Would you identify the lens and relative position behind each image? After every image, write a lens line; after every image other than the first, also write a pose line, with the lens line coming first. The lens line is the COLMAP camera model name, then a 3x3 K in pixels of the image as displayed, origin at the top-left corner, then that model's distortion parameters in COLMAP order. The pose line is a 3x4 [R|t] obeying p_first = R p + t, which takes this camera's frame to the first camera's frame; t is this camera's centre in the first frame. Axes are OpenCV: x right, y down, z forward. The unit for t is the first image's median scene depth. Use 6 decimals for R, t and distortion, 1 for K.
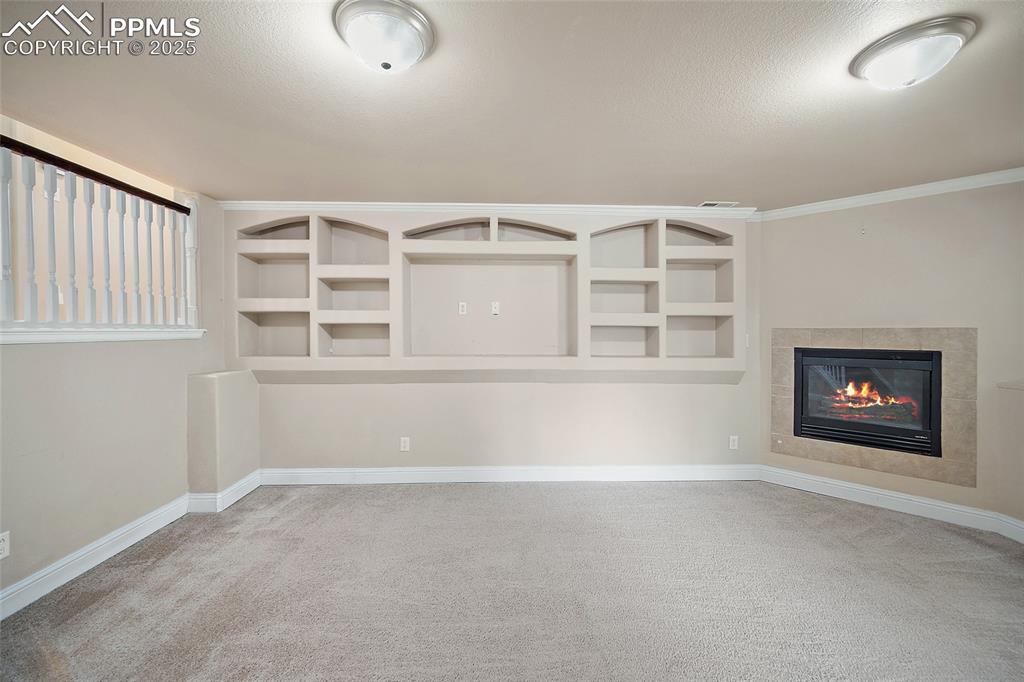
lens RADIAL K [[409.4, 0, 515.7], [0, 409.4, 328.4], [0, 0, 1]] dist [-0.001797, -0.000180]
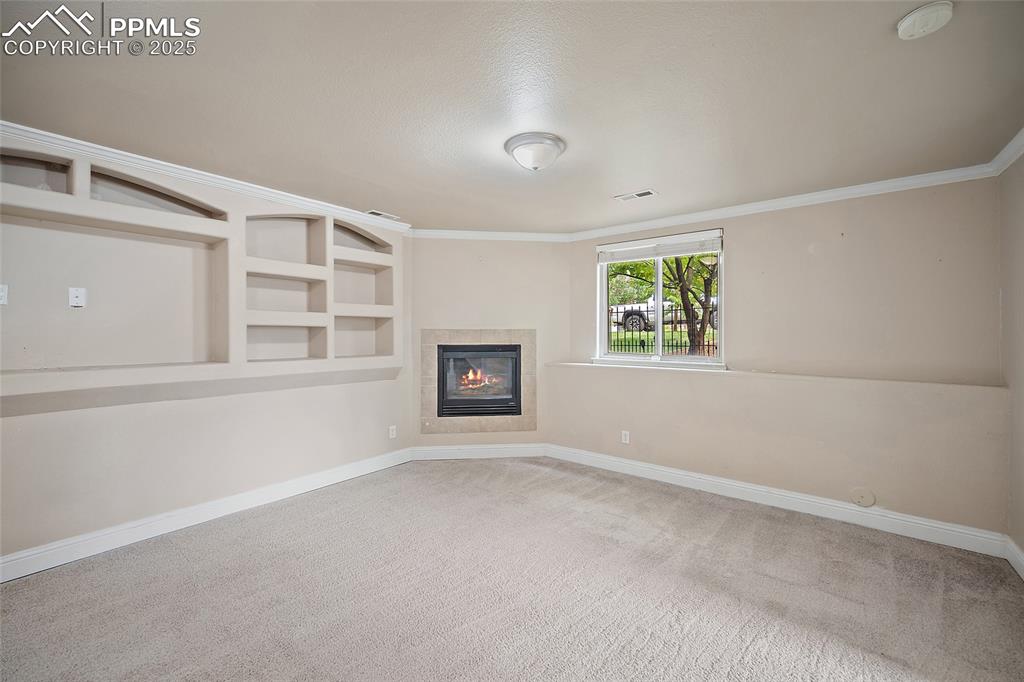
lens RADIAL K [[410.4, 0, 511.0], [0, 410.4, 323.1], [0, 0, 1]] dist [0.000273, -0.000151]
pose [[0.646938, 0.014514, 0.762404, -0.111265], [-0.002987, 0.999859, -0.016500, 0.001476], [-0.762537, 0.008397, 0.646890, 0.034355]]
